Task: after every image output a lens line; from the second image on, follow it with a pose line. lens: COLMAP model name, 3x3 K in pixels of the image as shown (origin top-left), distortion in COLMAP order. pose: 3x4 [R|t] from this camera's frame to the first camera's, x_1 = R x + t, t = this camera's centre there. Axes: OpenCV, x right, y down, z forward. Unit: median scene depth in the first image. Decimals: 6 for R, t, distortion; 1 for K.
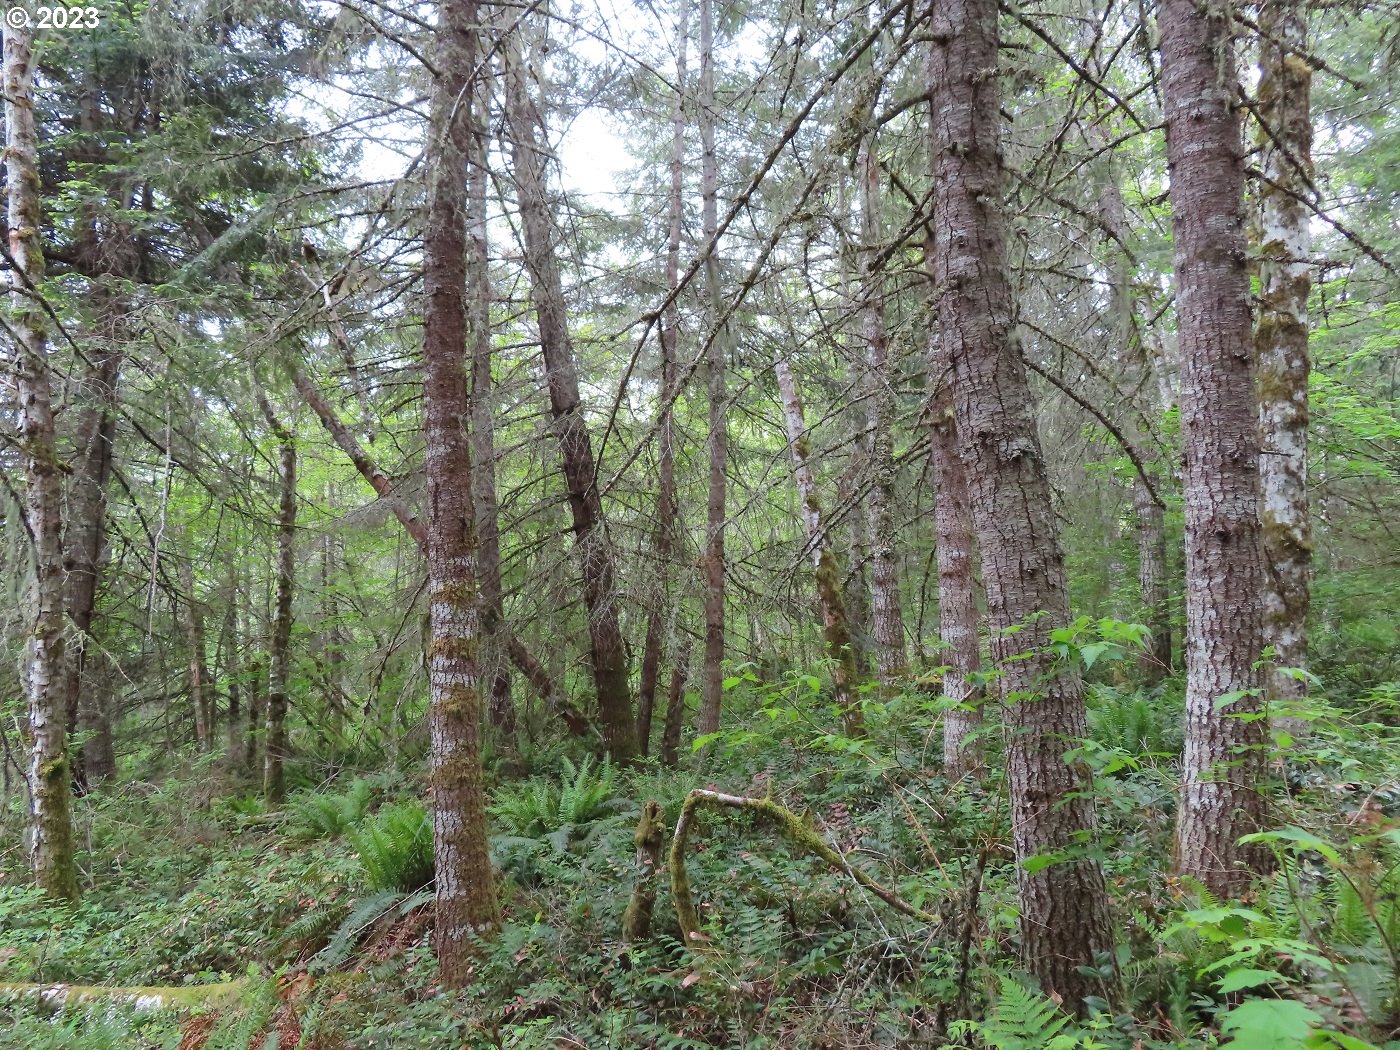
lens RADIAL K [[999.4, 0, 700.7], [0, 999.4, 528.0], [0, 0, 1]] dist [-0.003296, -0.001778]
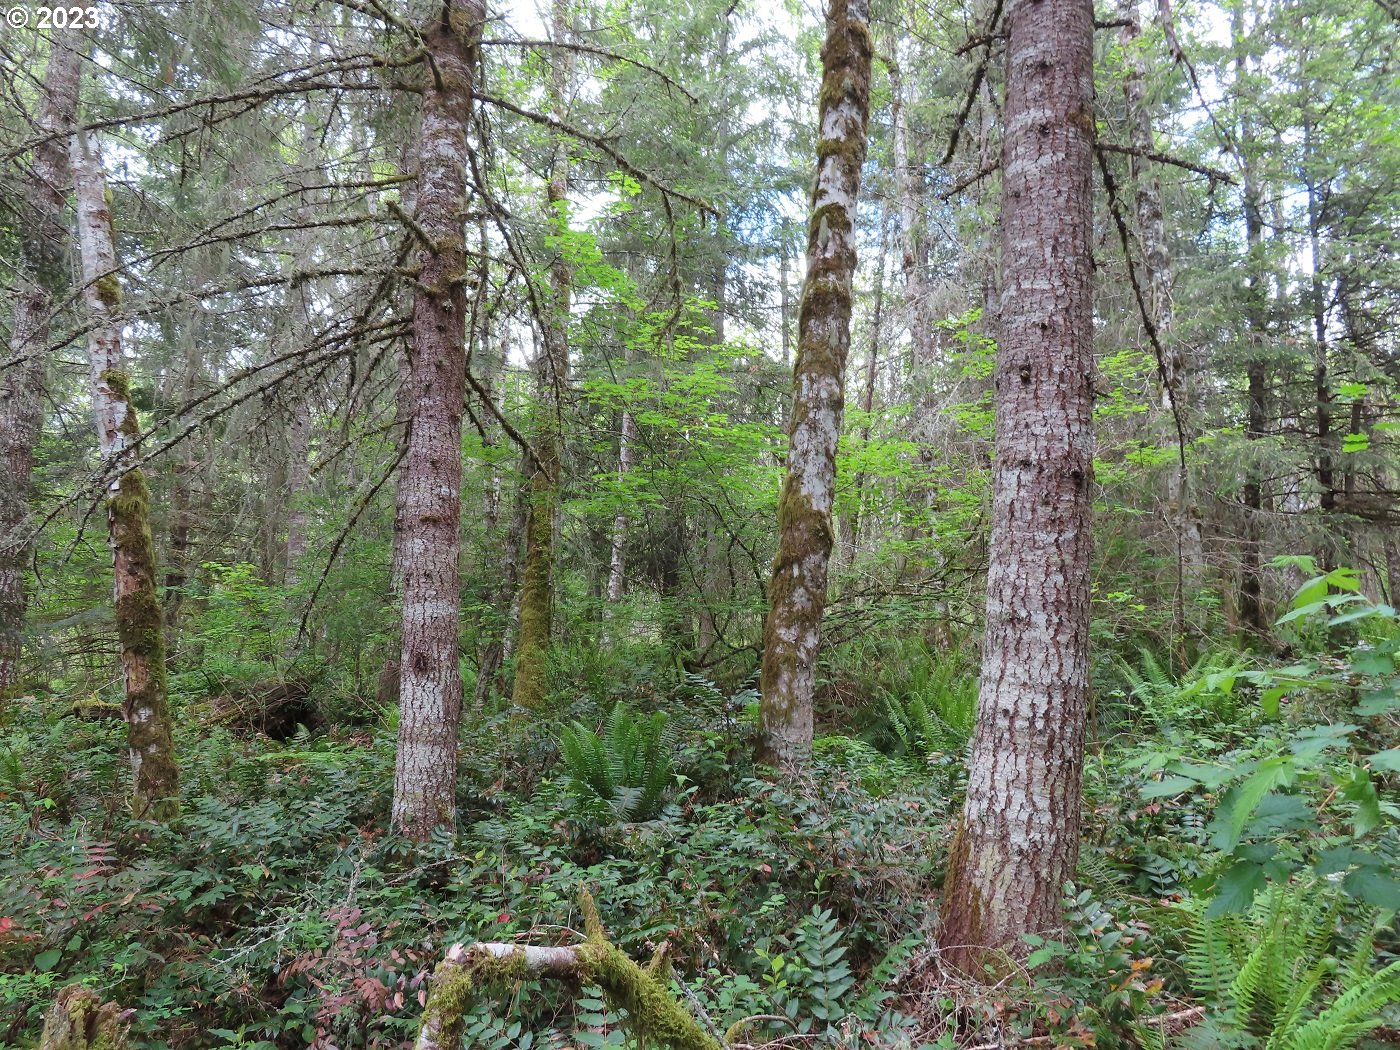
lens RADIAL K [[999.4, 0, 700.7], [0, 999.4, 528.0], [0, 0, 1]] dist [-0.003296, -0.001778]
pose [[0.623274, 0.142768, 0.768861, -0.227544], [-0.115681, 0.989209, -0.089908, 0.143732], [-0.773400, -0.032905, 0.633064, 0.726744]]
